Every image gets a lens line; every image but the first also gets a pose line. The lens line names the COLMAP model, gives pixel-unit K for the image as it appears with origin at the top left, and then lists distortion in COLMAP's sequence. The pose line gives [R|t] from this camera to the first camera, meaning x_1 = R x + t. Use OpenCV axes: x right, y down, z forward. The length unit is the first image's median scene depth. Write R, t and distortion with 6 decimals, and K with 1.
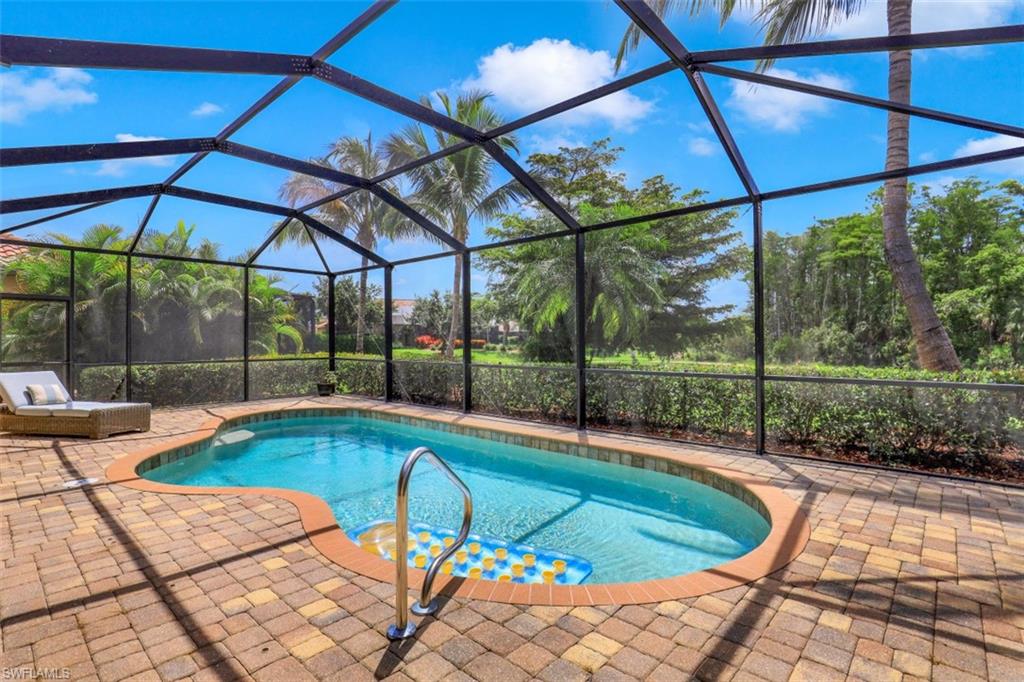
lens RADIAL K [[489.5, 0, 506.3], [0, 489.5, 339.3], [0, 0, 1]] dist [-0.022639, 0.000674]
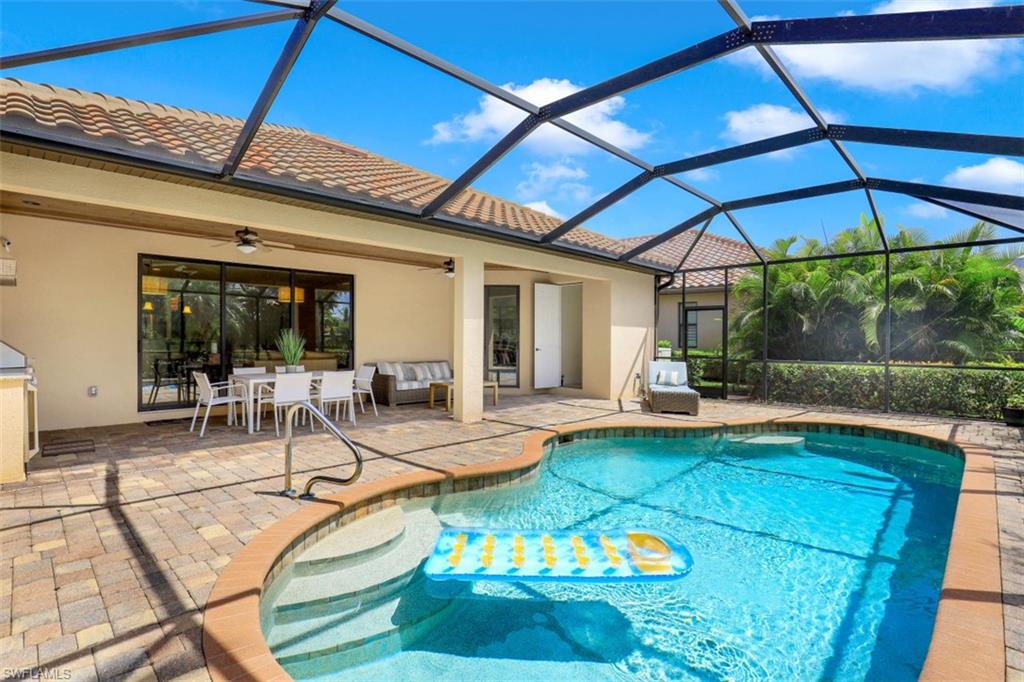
lens RADIAL K [[489.5, 0, 506.6], [0, 489.5, 340.5], [0, 0, 1]] dist [-0.022639, 0.000674]
pose [[-0.029901, 0.006581, -0.999531, 1.260401], [-0.002975, 0.999973, 0.006673, -0.010168], [0.999548, 0.003174, -0.029881, 1.446211]]
